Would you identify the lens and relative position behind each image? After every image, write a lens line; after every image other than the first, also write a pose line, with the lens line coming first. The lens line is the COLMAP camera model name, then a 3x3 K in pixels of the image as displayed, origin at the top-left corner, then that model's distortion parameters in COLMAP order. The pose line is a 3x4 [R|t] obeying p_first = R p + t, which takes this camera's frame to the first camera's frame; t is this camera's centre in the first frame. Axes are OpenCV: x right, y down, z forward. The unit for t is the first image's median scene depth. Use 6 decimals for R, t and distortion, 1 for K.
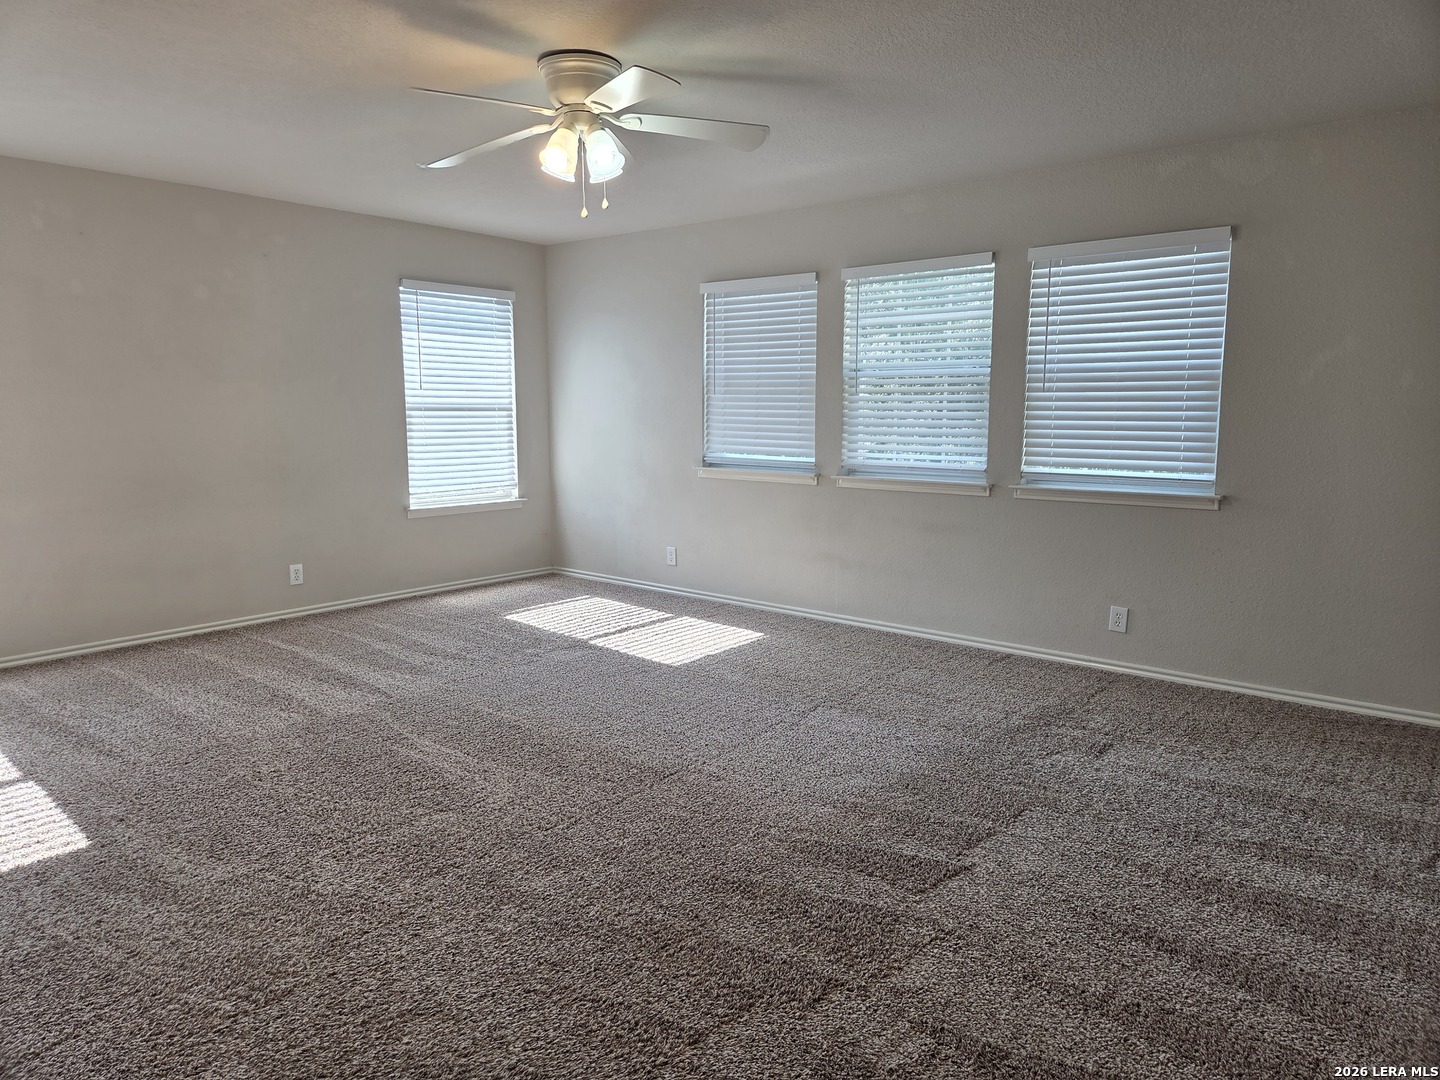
lens RADIAL K [[969.2, 0, 719.8], [0, 969.2, 531.5], [0, 0, 1]] dist [0.065356, -0.046840]
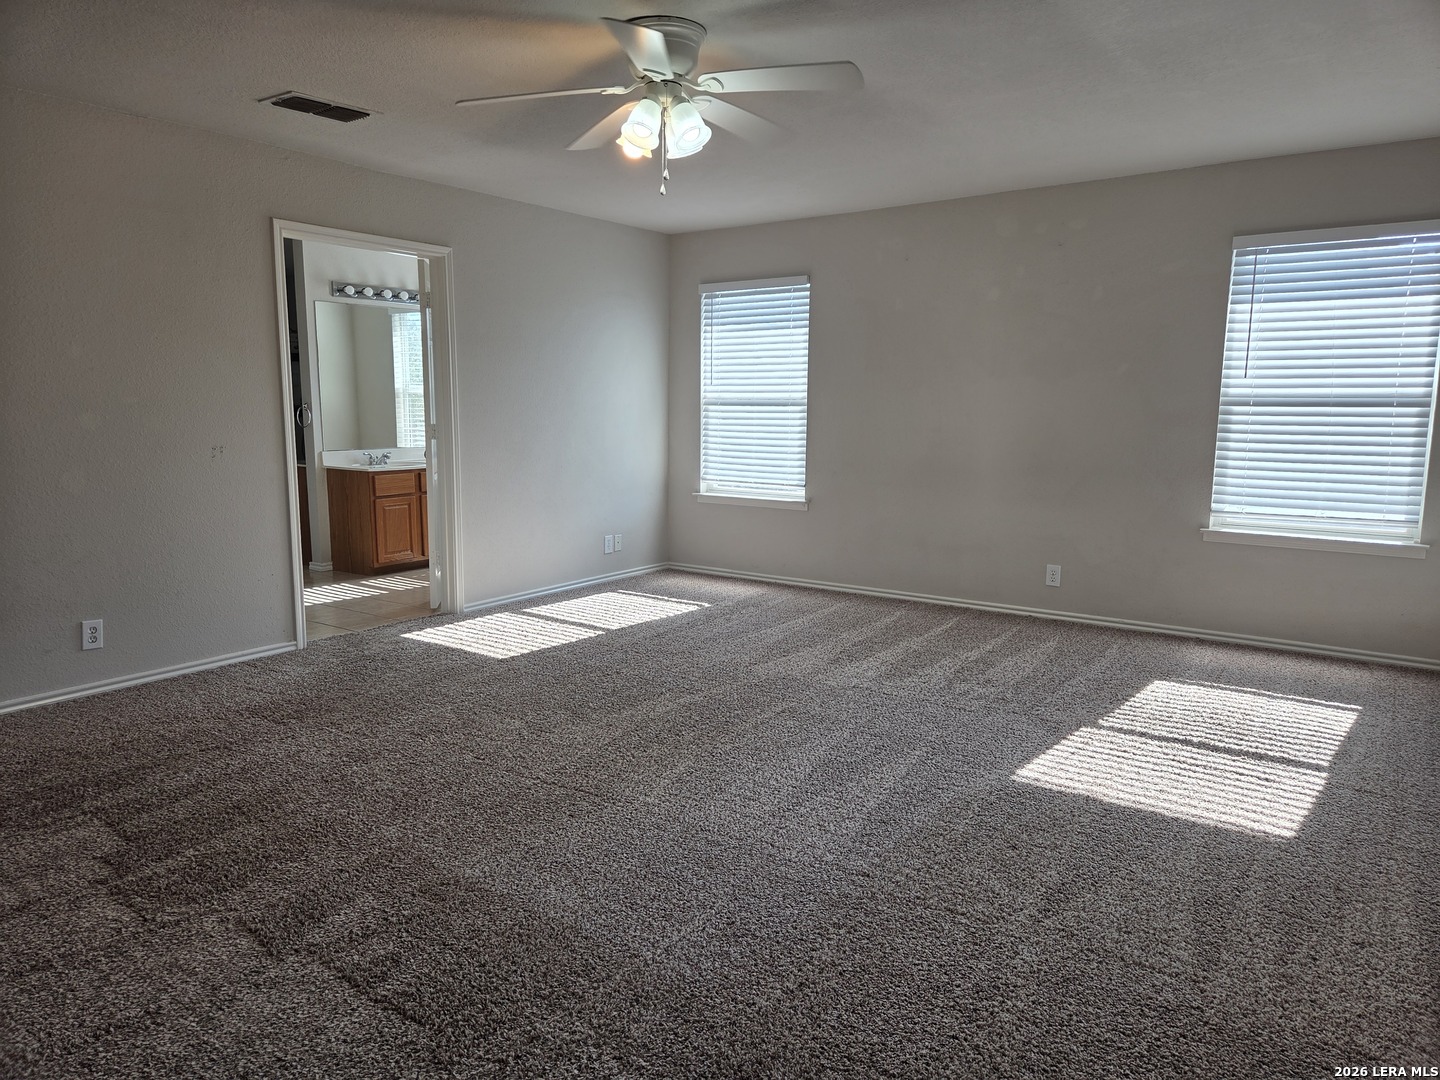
lens RADIAL K [[969.2, 0, 721.3], [0, 969.2, 550.8], [0, 0, 1]] dist [0.065356, -0.046840]
pose [[0.061813, 0.154324, -0.986085, 0.582810], [-0.129671, 0.980842, 0.145375, -0.091468], [0.989628, 0.118881, 0.080640, 0.701198]]
